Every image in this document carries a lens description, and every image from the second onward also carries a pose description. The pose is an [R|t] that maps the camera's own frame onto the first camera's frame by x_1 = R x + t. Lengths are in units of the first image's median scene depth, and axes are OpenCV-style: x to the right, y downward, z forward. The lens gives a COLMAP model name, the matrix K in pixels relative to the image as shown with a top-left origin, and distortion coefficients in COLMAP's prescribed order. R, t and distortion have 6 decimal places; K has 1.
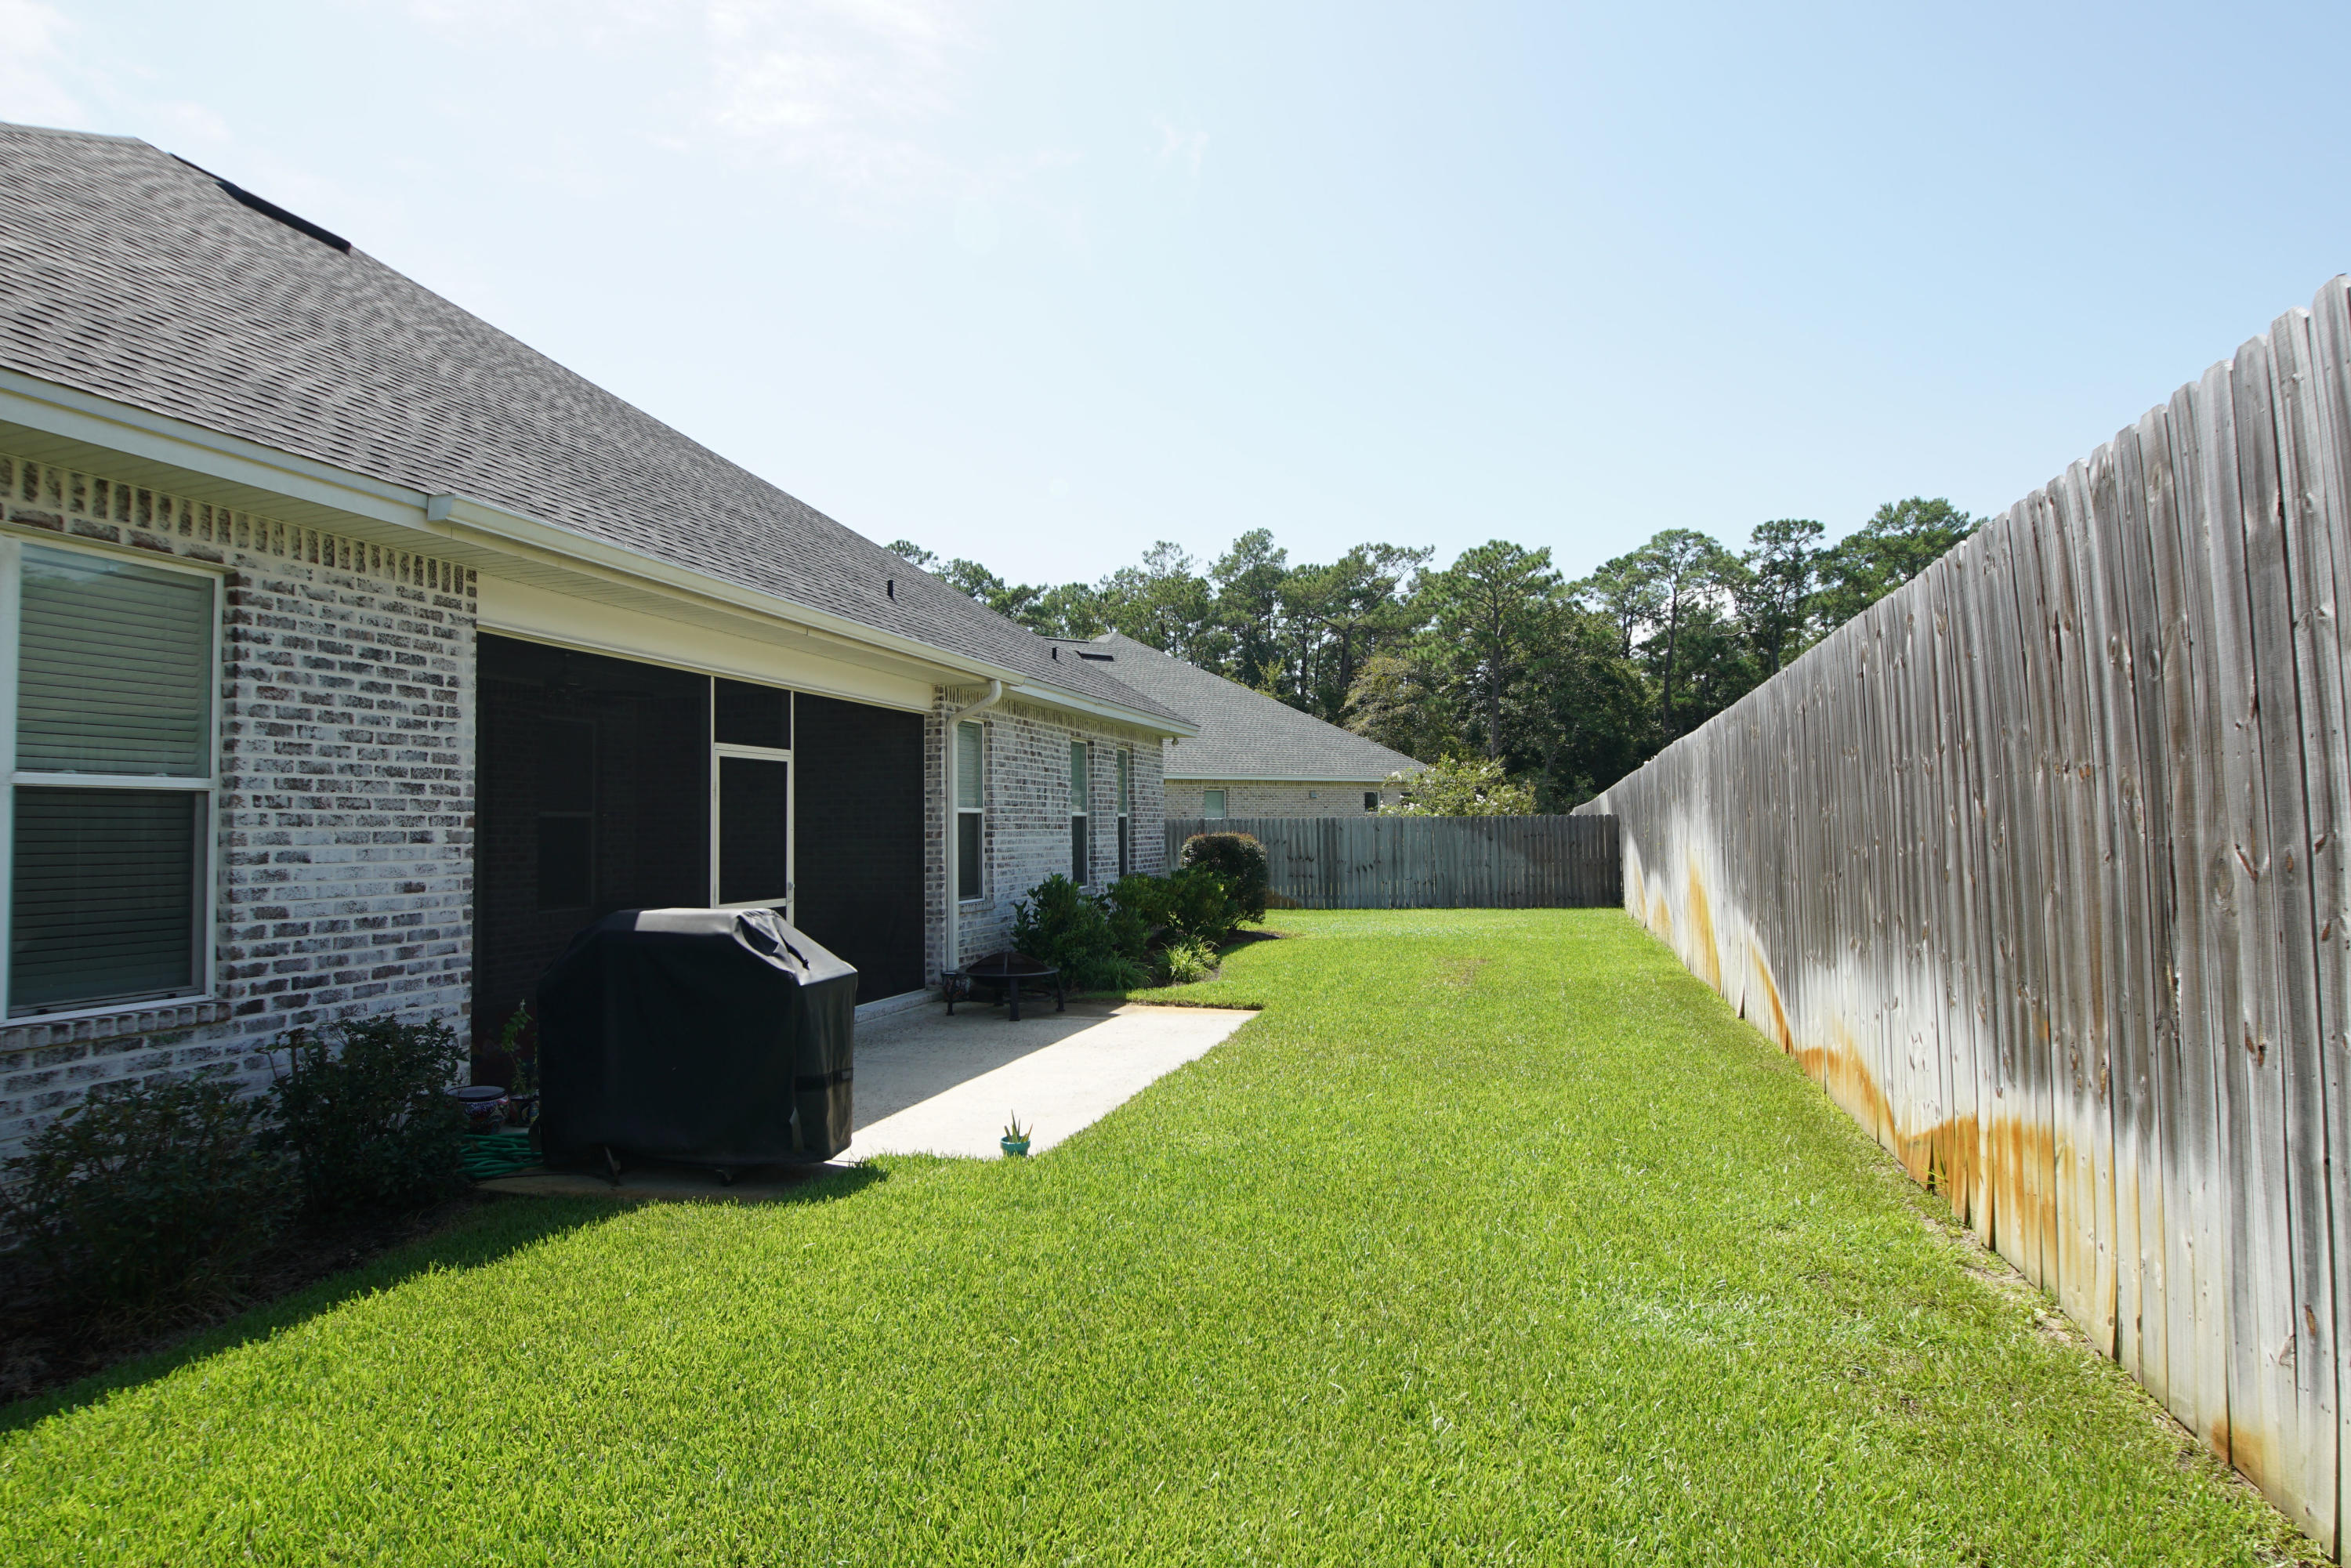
lens RADIAL K [[1260.3, 0, 1140.1], [0, 1260.3, 768.8], [0, 0, 1]] dist [0.042081, -0.035715]
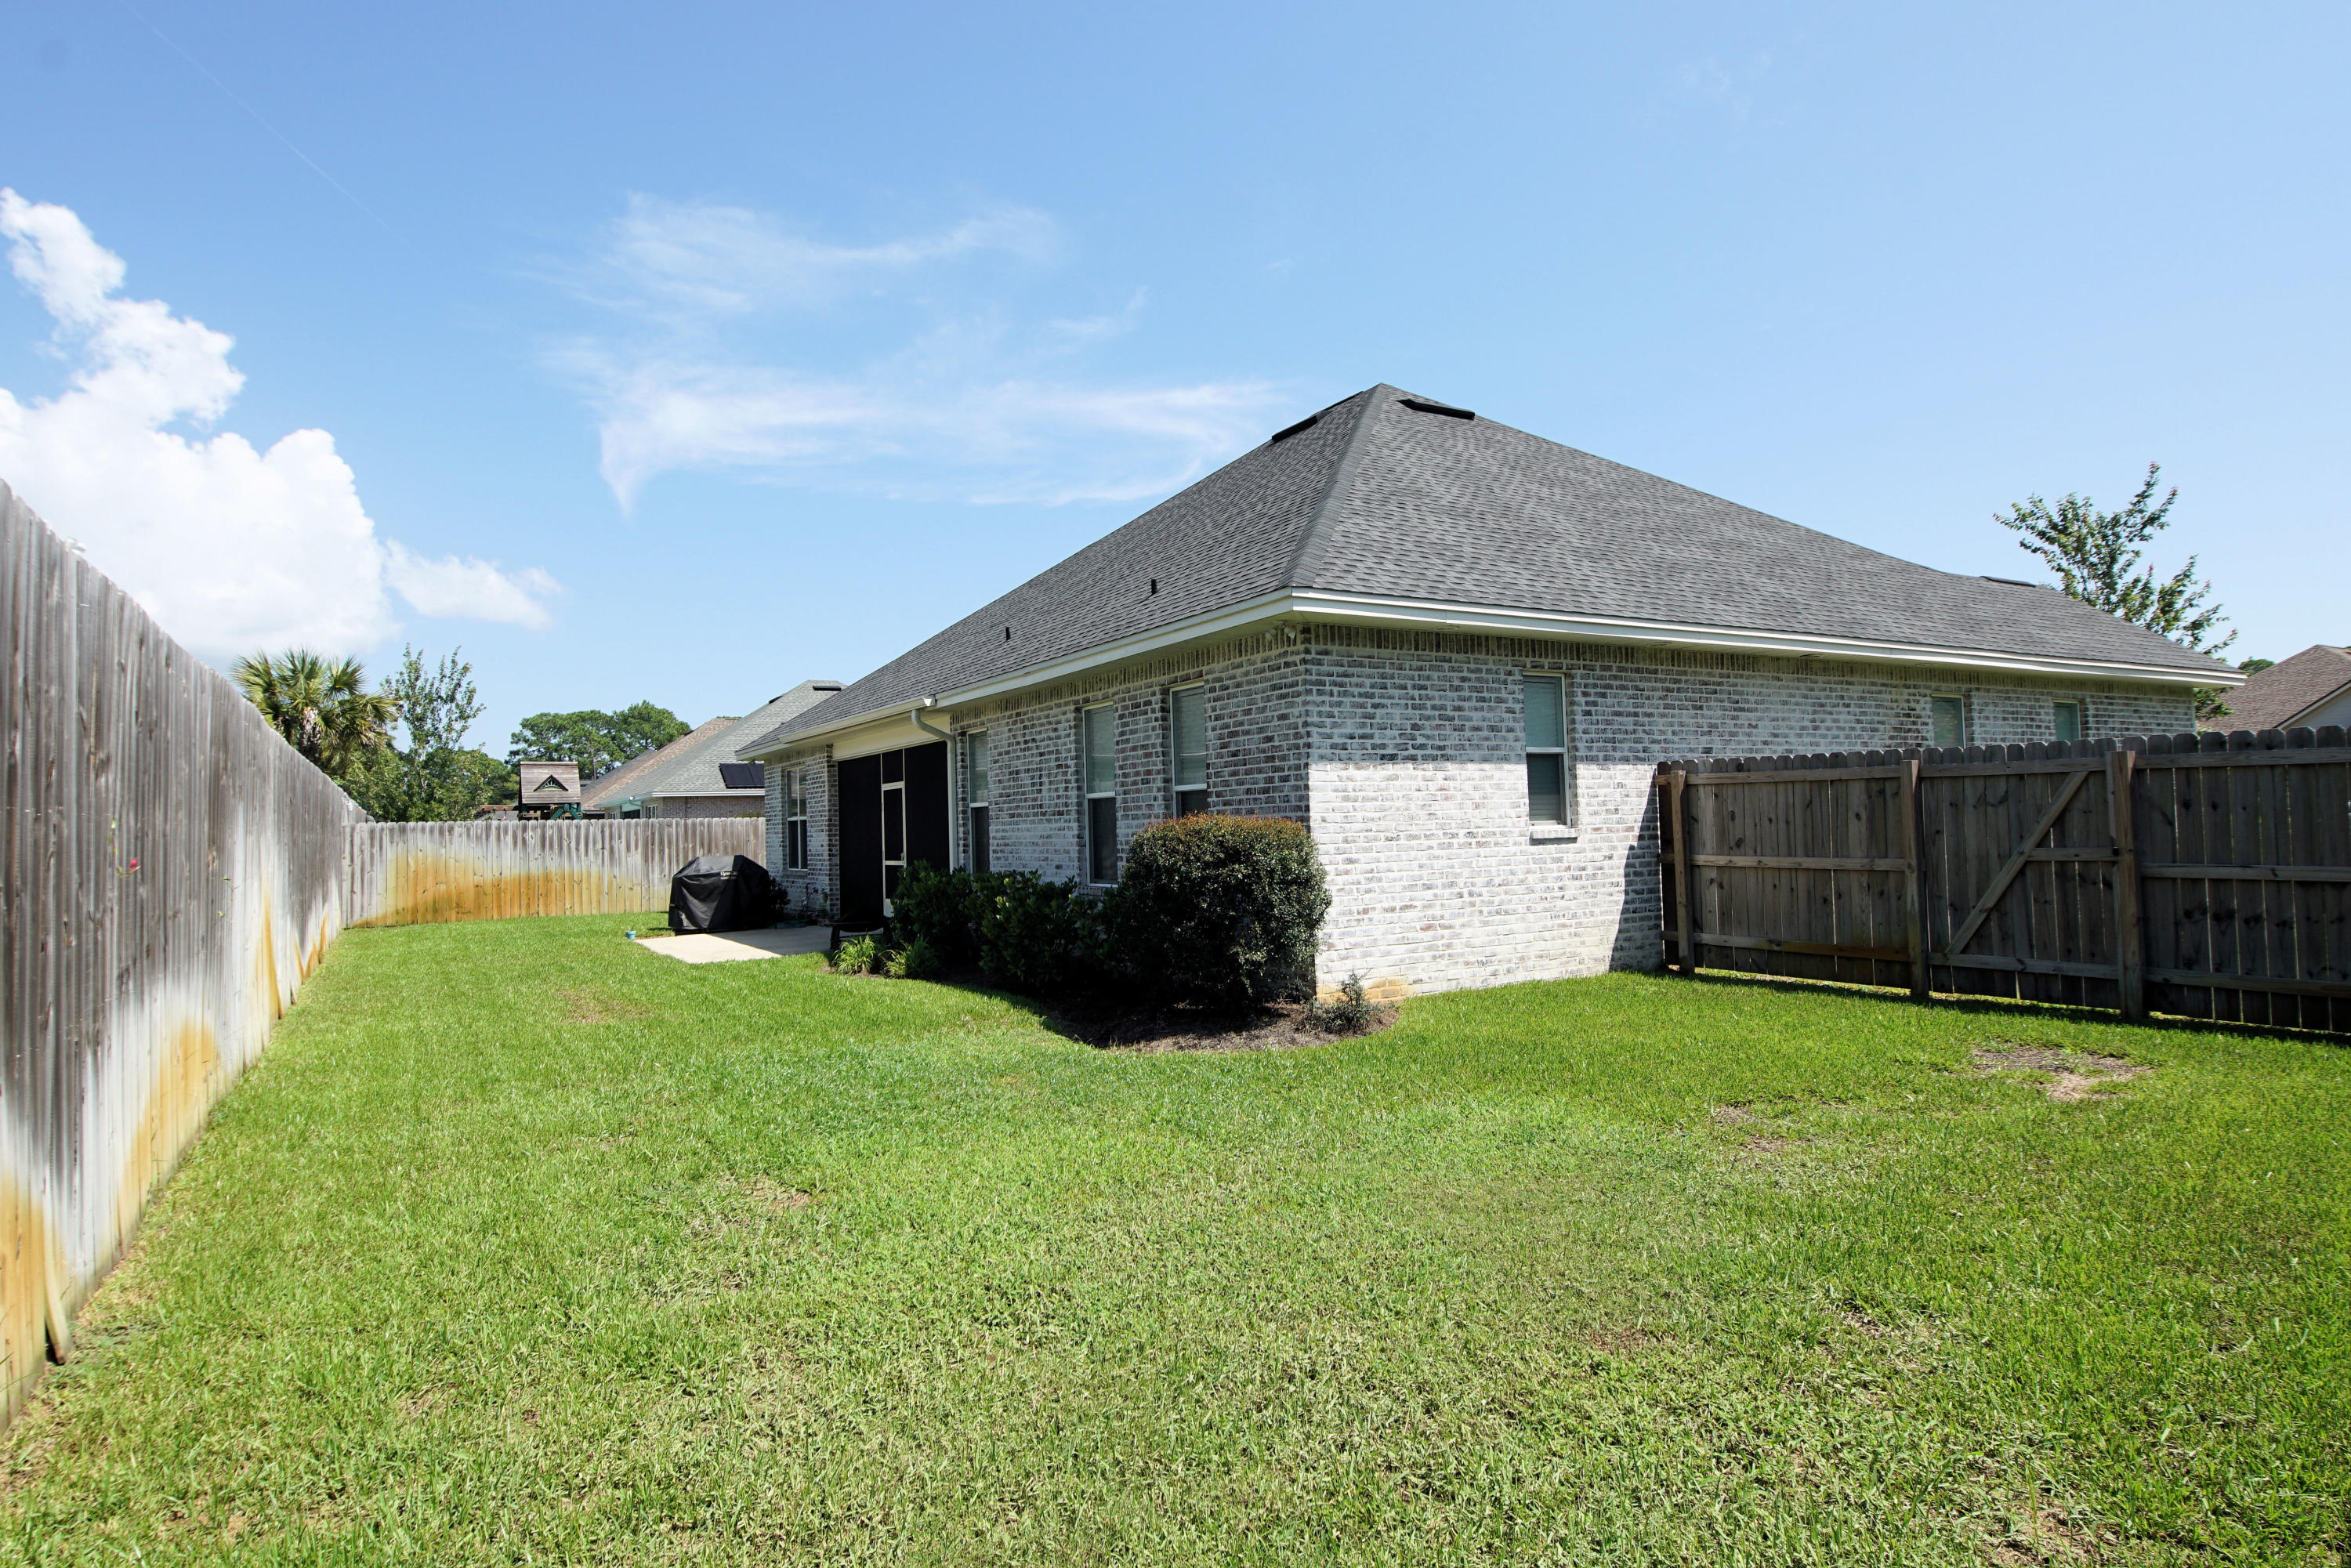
lens RADIAL K [[1301.8, 0, 1172.9], [0, 1301.8, 819.5], [0, 0, 1]] dist [0.041978, -0.052513]
pose [[-0.661798, 0.026651, -0.749208, 1.355437], [0.076115, 0.996592, -0.031784, 0.200194], [0.745808, -0.078061, -0.661572, 3.892025]]
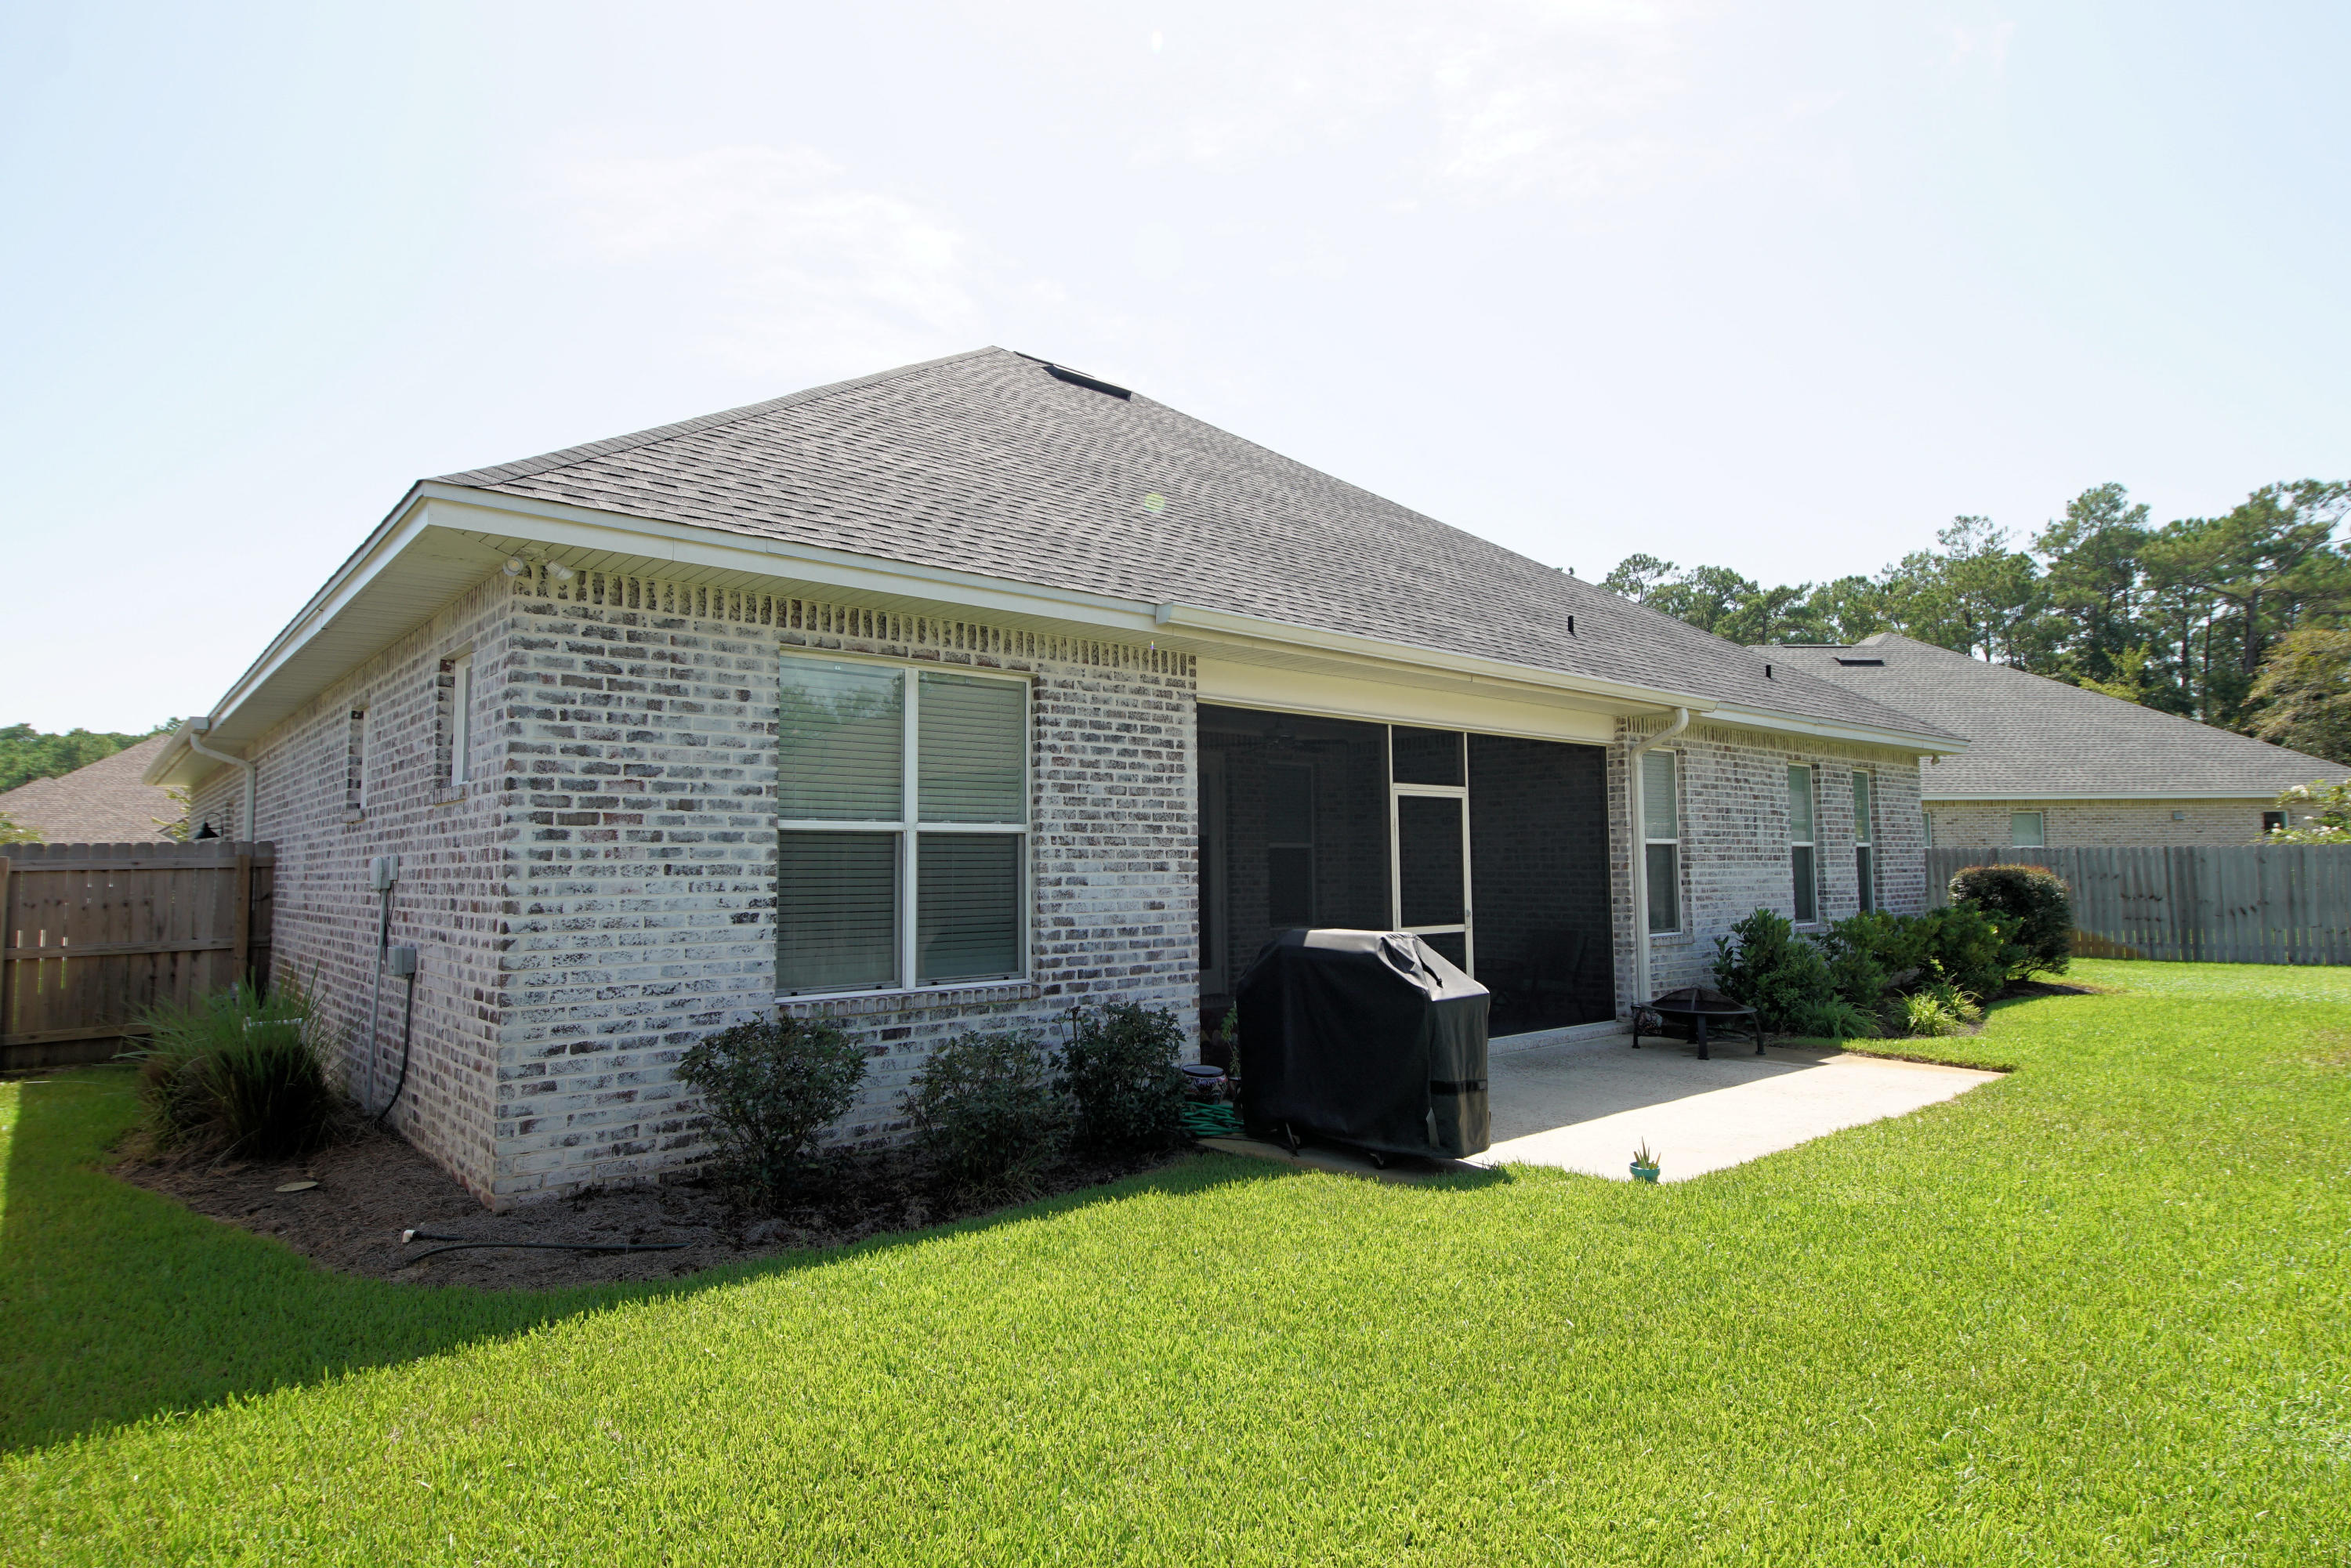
lens RADIAL K [[1256.9, 0, 1152.1], [0, 1256.9, 770.5], [0, 0, 1]] dist [0.039524, -0.036827]
pose [[0.845651, -0.032768, -0.532729, 0.109880], [0.022424, 0.999414, -0.025877, -0.010872], [0.533265, 0.009937, 0.845890, -0.084117]]
